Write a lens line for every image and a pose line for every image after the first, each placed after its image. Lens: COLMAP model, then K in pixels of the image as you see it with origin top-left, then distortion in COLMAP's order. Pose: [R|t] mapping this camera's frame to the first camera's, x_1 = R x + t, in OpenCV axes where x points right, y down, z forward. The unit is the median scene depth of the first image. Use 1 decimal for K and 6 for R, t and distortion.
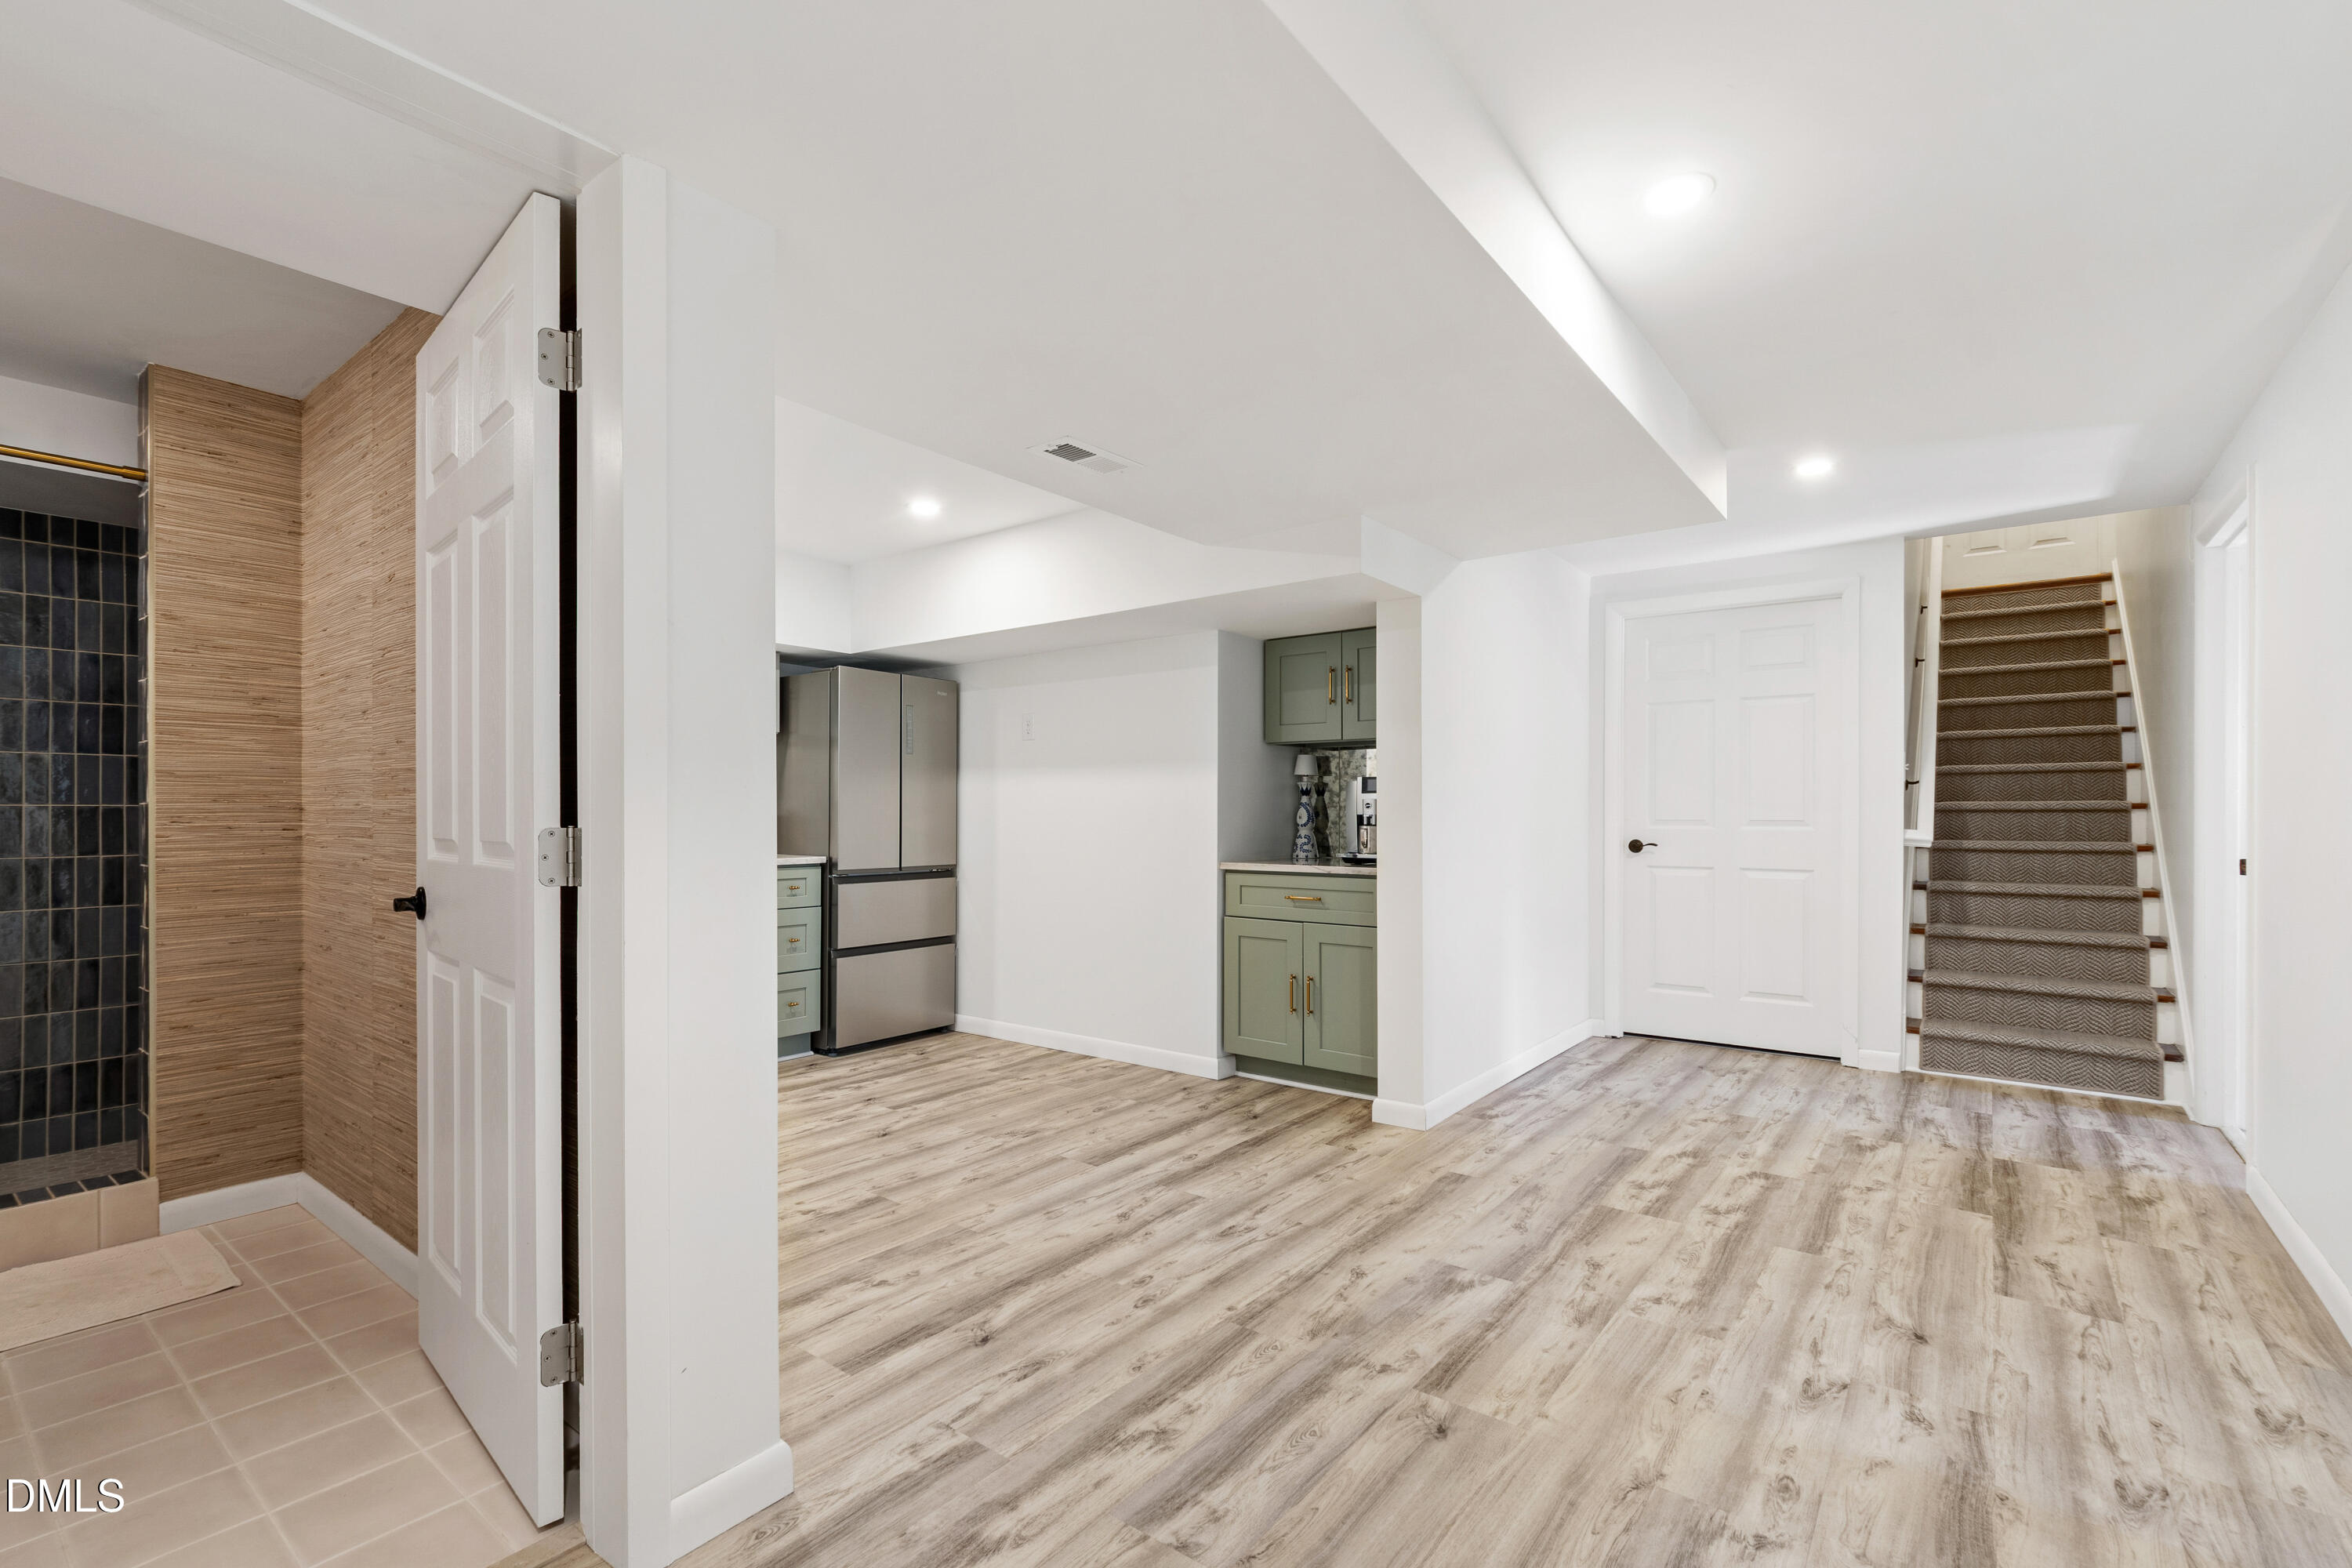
lens RADIAL K [[1051.1, 0, 1176.0], [0, 1051.1, 784.0], [0, 0, 1]] dist [0.000648, -0.000364]
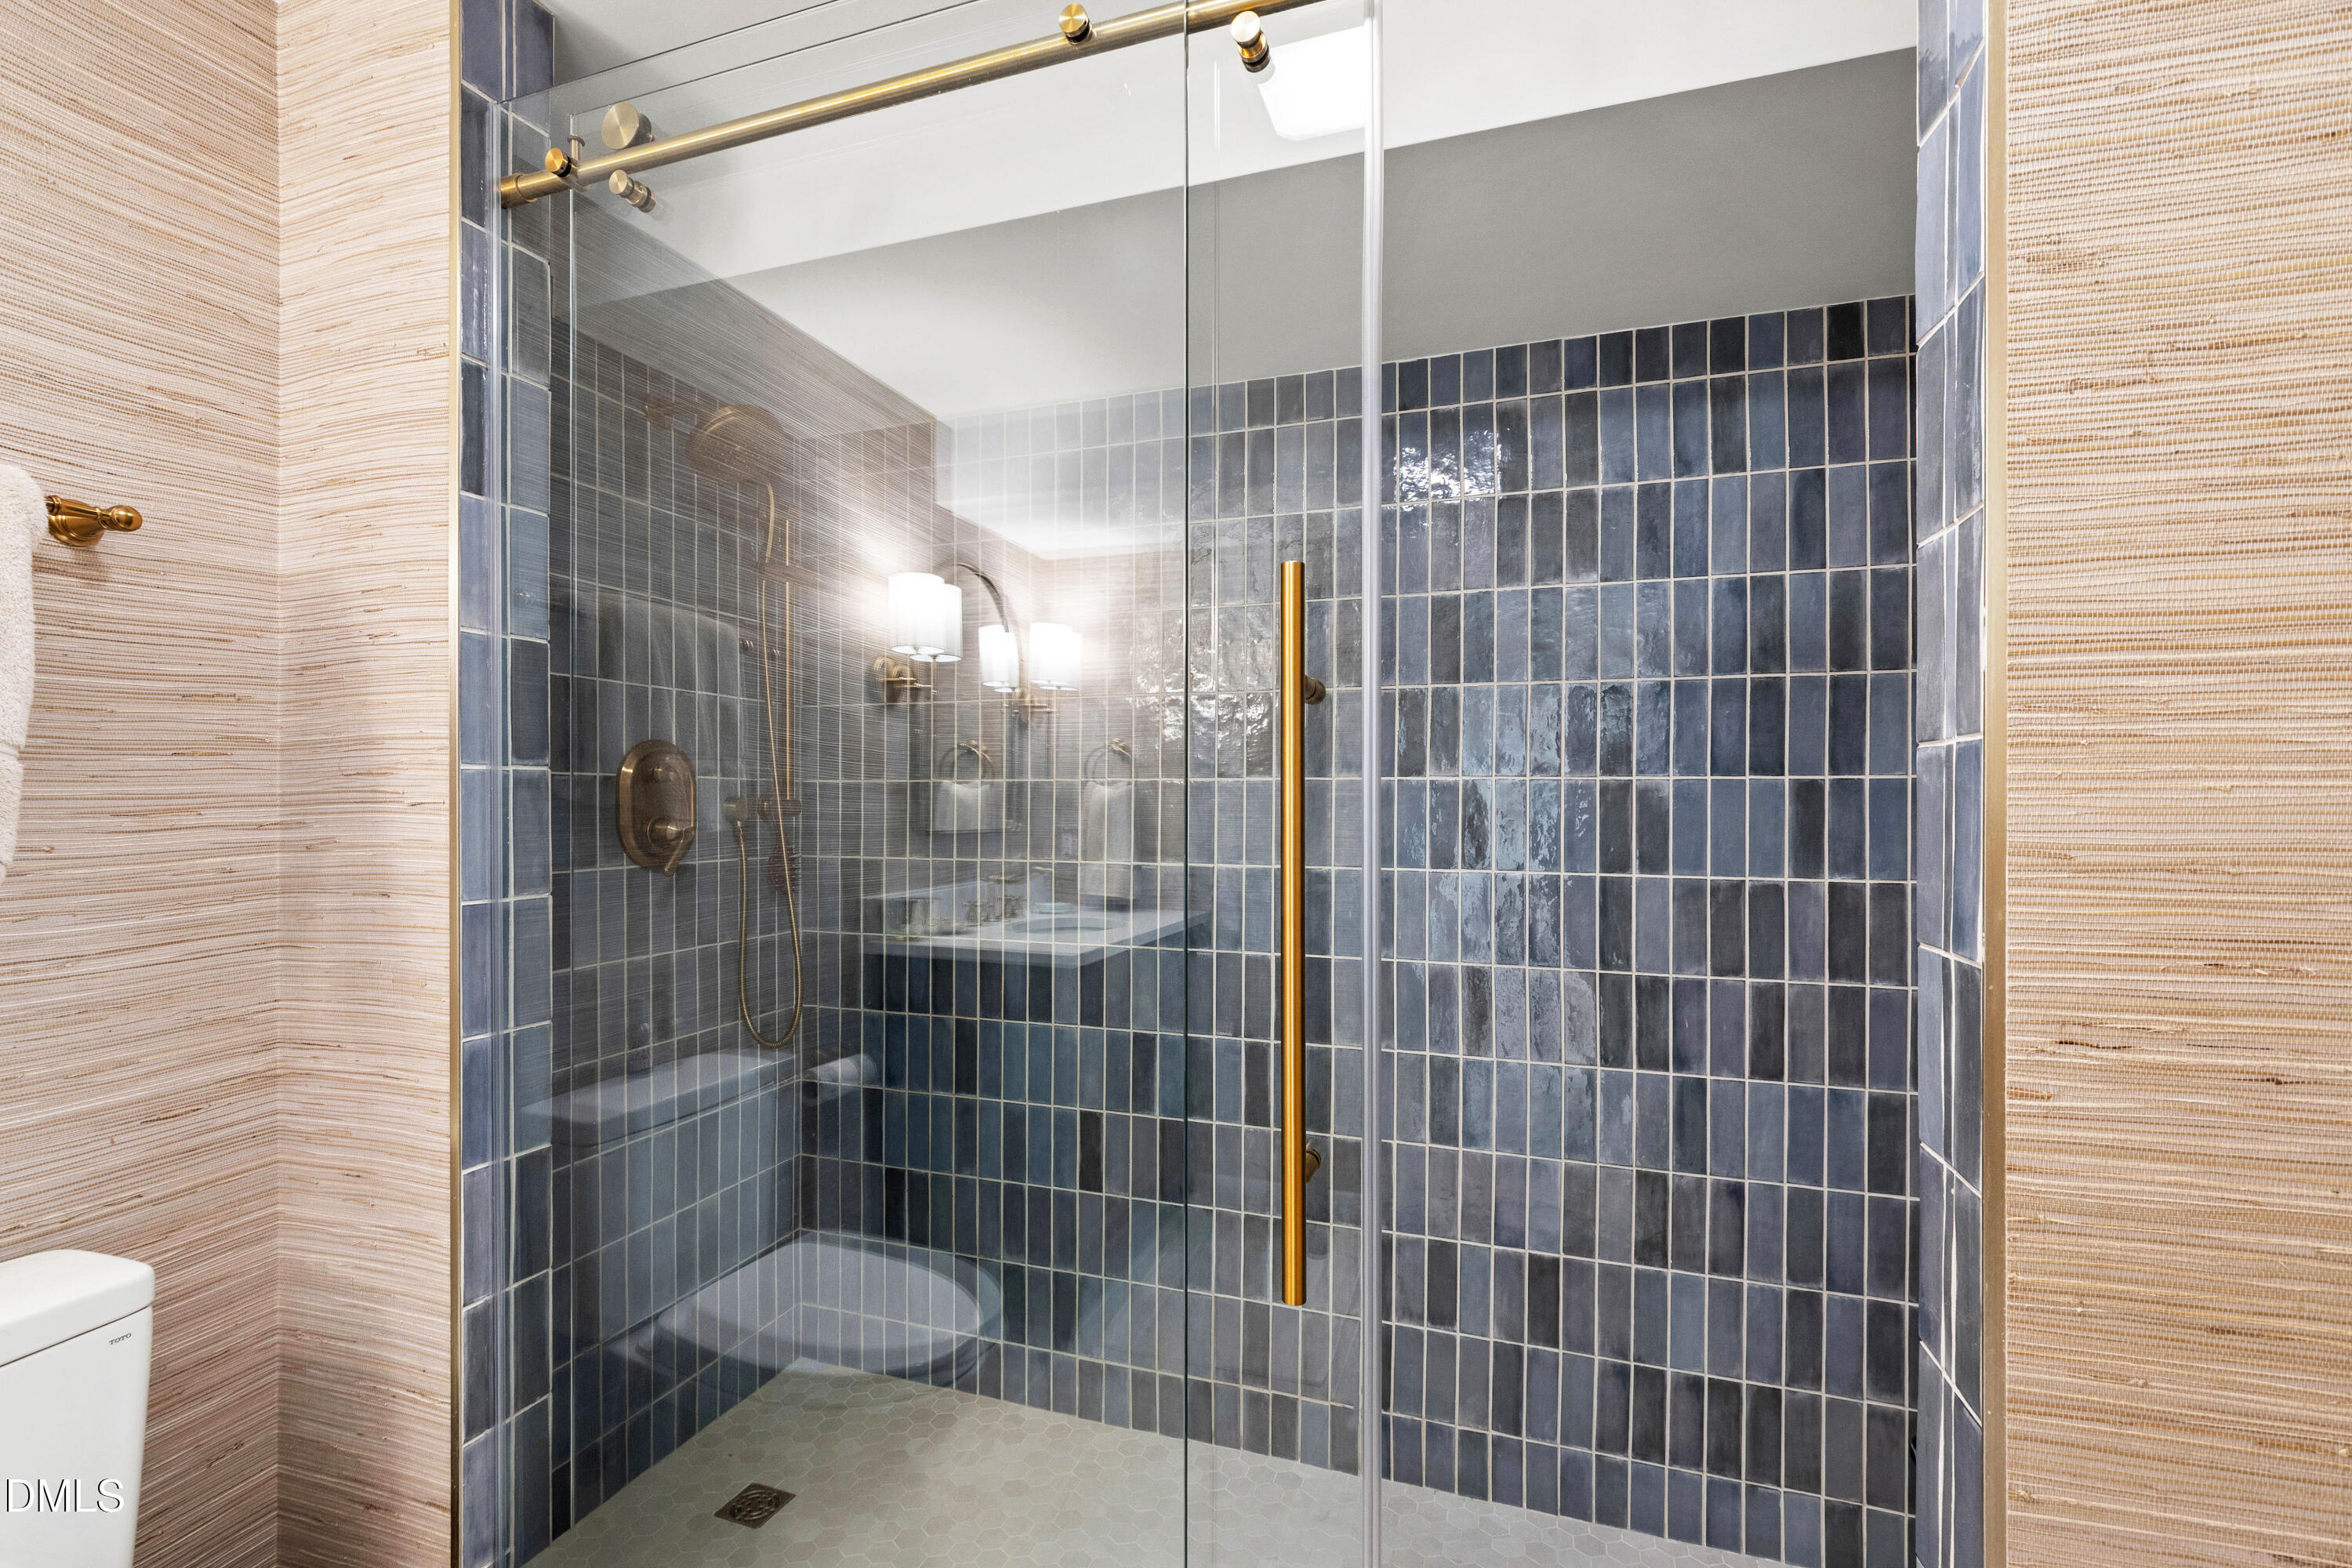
lens RADIAL K [[1035.7, 0, 1168.3], [0, 1035.7, 817.1], [0, 0, 1]] dist [0.000012, 0.007291]
pose [[0.317251, 0.019441, -0.948142, -0.660659], [0.007553, 0.999706, 0.023026, -0.023235], [0.948311, -0.014466, 0.317011, 0.598443]]
